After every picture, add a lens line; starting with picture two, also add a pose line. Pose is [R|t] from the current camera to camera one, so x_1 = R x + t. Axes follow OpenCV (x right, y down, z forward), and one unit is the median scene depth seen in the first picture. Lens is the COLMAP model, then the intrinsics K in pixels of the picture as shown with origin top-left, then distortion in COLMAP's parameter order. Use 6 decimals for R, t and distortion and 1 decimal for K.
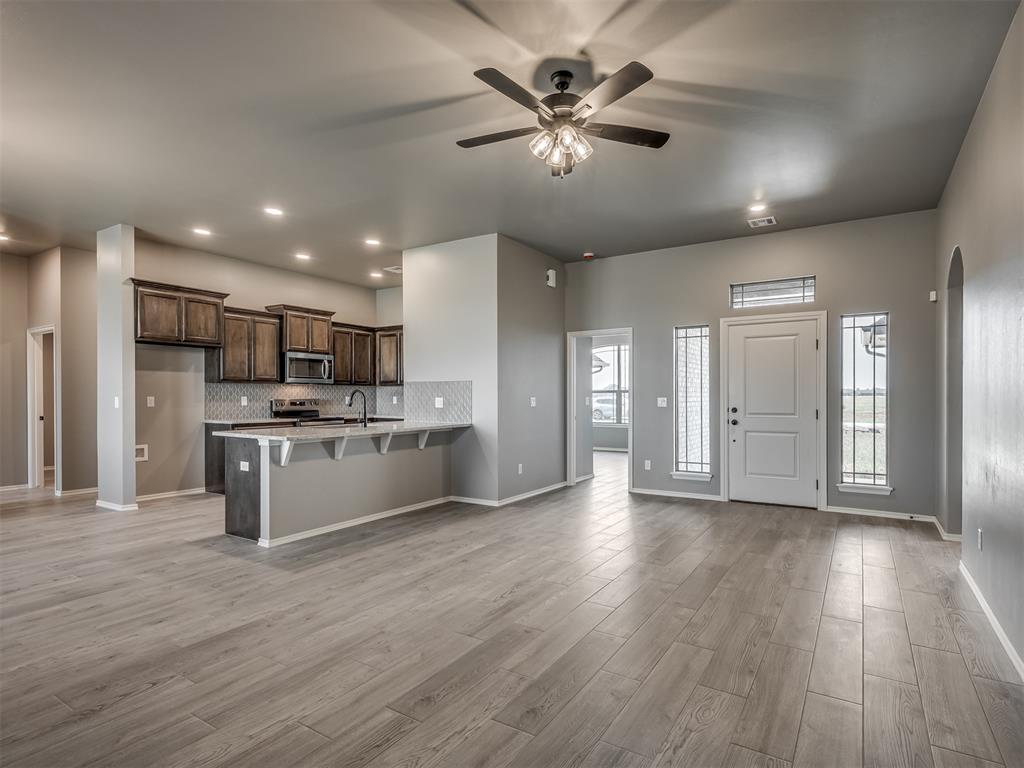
lens RADIAL K [[541.8, 0, 512.5], [0, 541.8, 401.4], [0, 0, 1]] dist [0.013087, -0.000545]
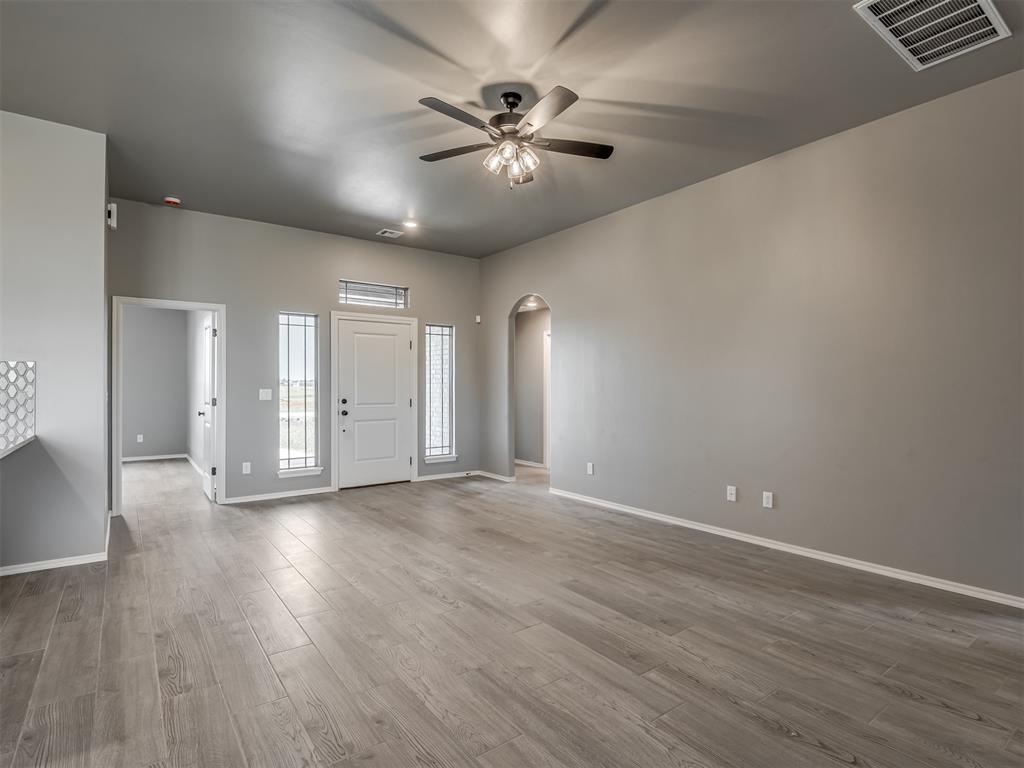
lens RADIAL K [[545.2, 0, 565.1], [0, 545.2, 383.3], [0, 0, 1]] dist [-0.002828, -0.001615]
pose [[0.313689, 0.008998, 0.949483, -0.610522], [0.009122, 0.999880, -0.012490, -0.001428], [-0.949482, 0.012579, 0.313569, 0.372099]]
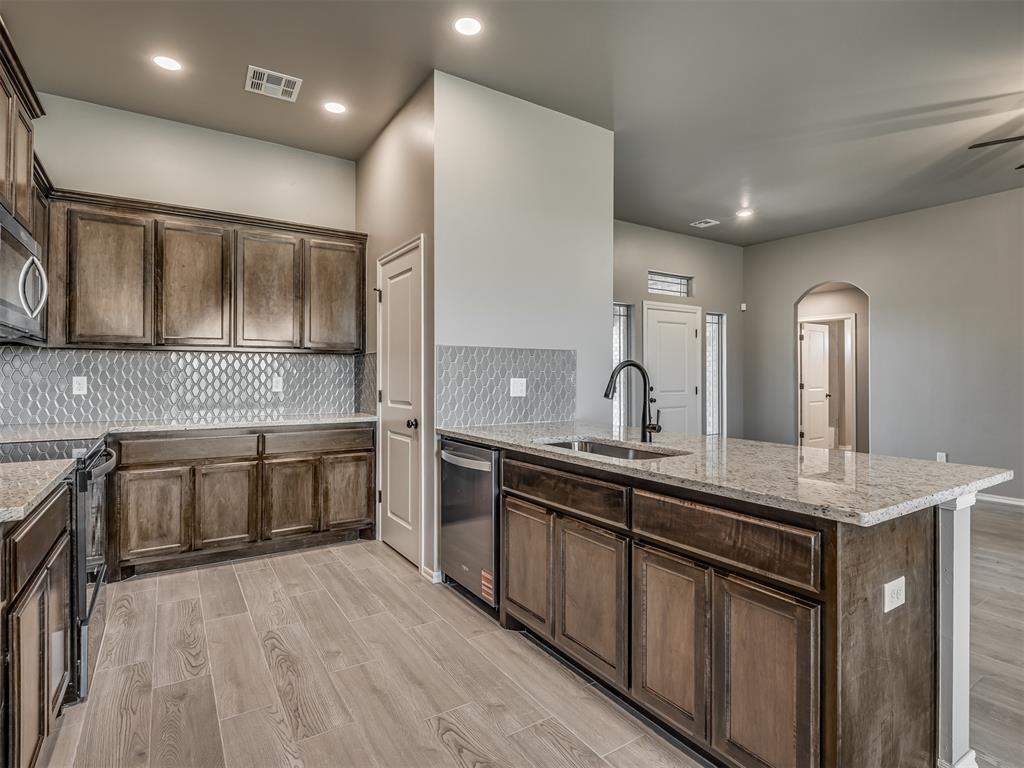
lens RADIAL K [[539.5, 0, 507.5], [0, 539.5, 389.3], [0, 0, 1]] dist [-0.002326, -0.000500]
pose [[0.403670, -0.023677, 0.914598, -0.921669], [0.006479, 0.999714, 0.023021, -0.012081], [-0.914882, -0.003367, 0.403708, 1.134196]]
